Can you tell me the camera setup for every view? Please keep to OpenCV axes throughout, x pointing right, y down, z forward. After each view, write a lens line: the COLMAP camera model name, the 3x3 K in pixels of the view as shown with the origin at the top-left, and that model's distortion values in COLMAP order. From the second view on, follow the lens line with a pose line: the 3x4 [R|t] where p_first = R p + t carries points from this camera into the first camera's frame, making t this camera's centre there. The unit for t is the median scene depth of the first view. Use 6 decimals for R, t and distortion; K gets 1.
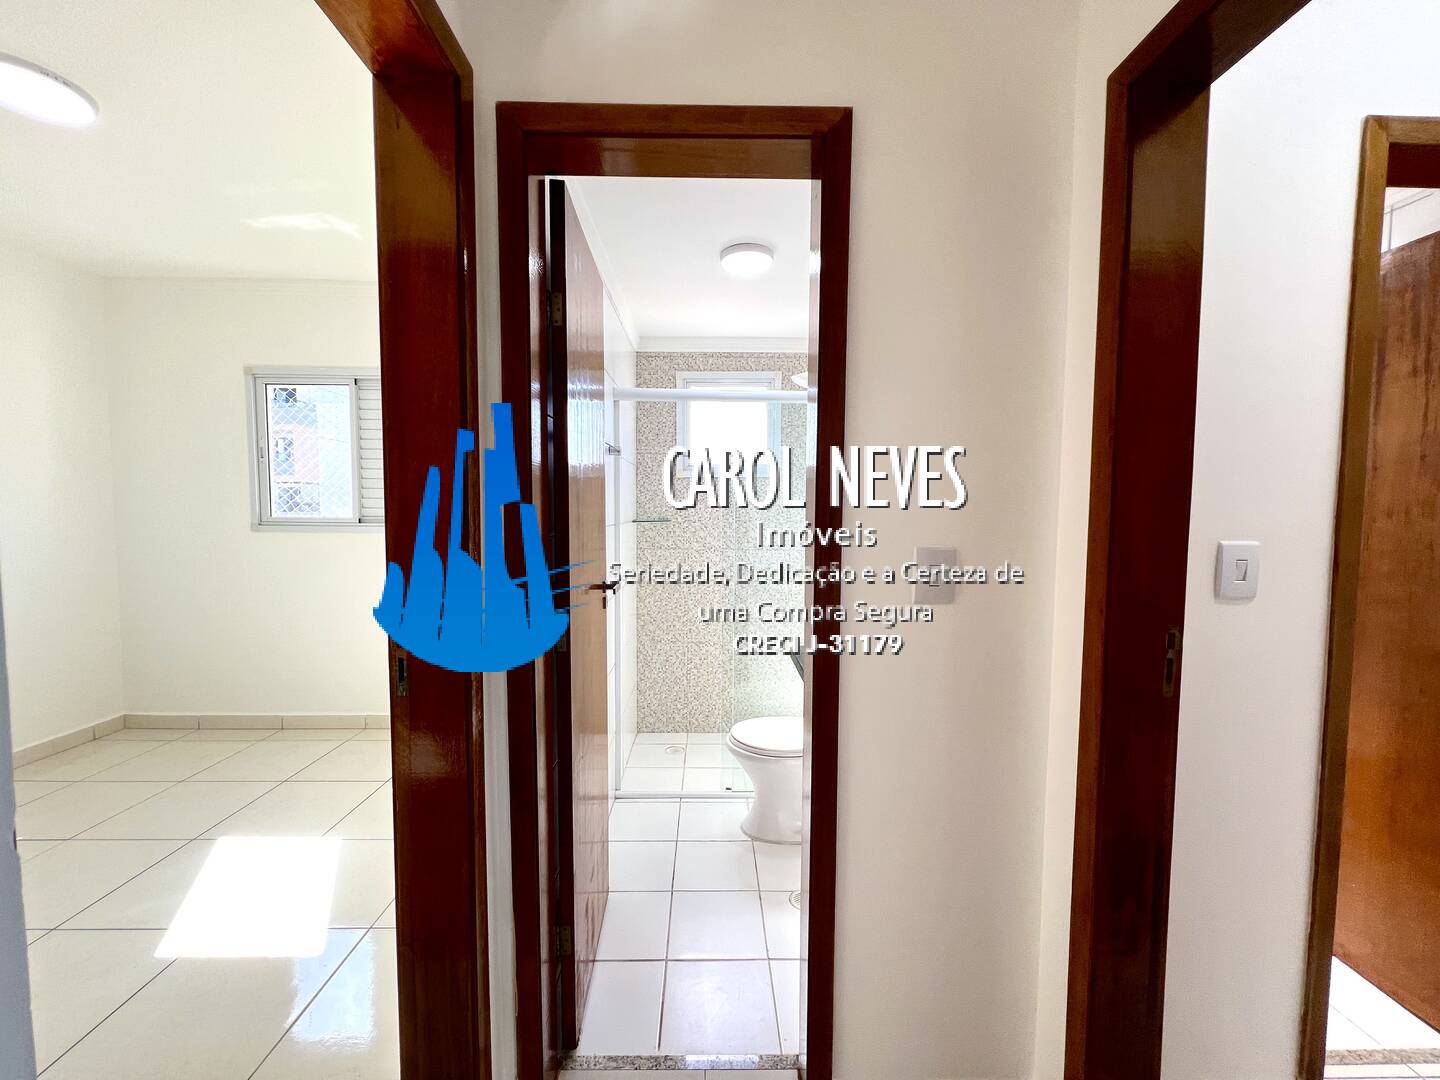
lens RADIAL K [[578.3, 0, 717.6], [0, 578.3, 544.0], [0, 0, 1]] dist [-0.000622, -0.000333]
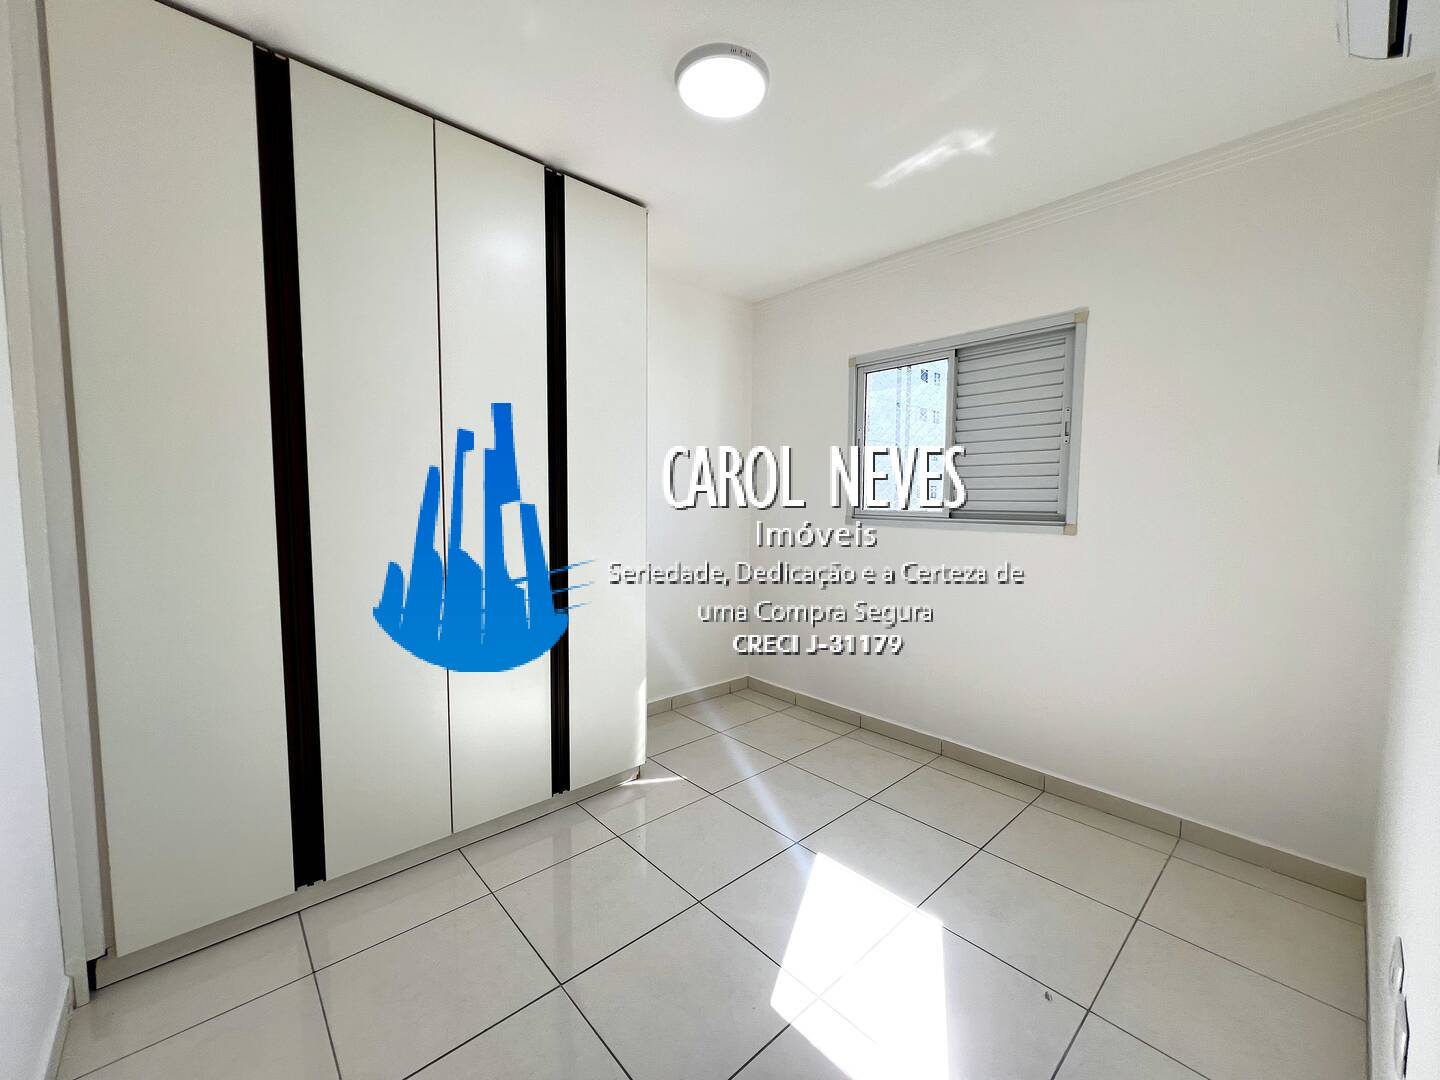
lens RADIAL K [[578.3, 0, 717.6], [0, 578.3, 544.0], [0, 0, 1]] dist [-0.000622, -0.000333]
pose [[0.661604, 0.053774, -0.747923, -0.358015], [-0.044695, 0.998480, 0.032252, -0.017604], [0.748521, 0.012090, 0.663001, 0.300763]]
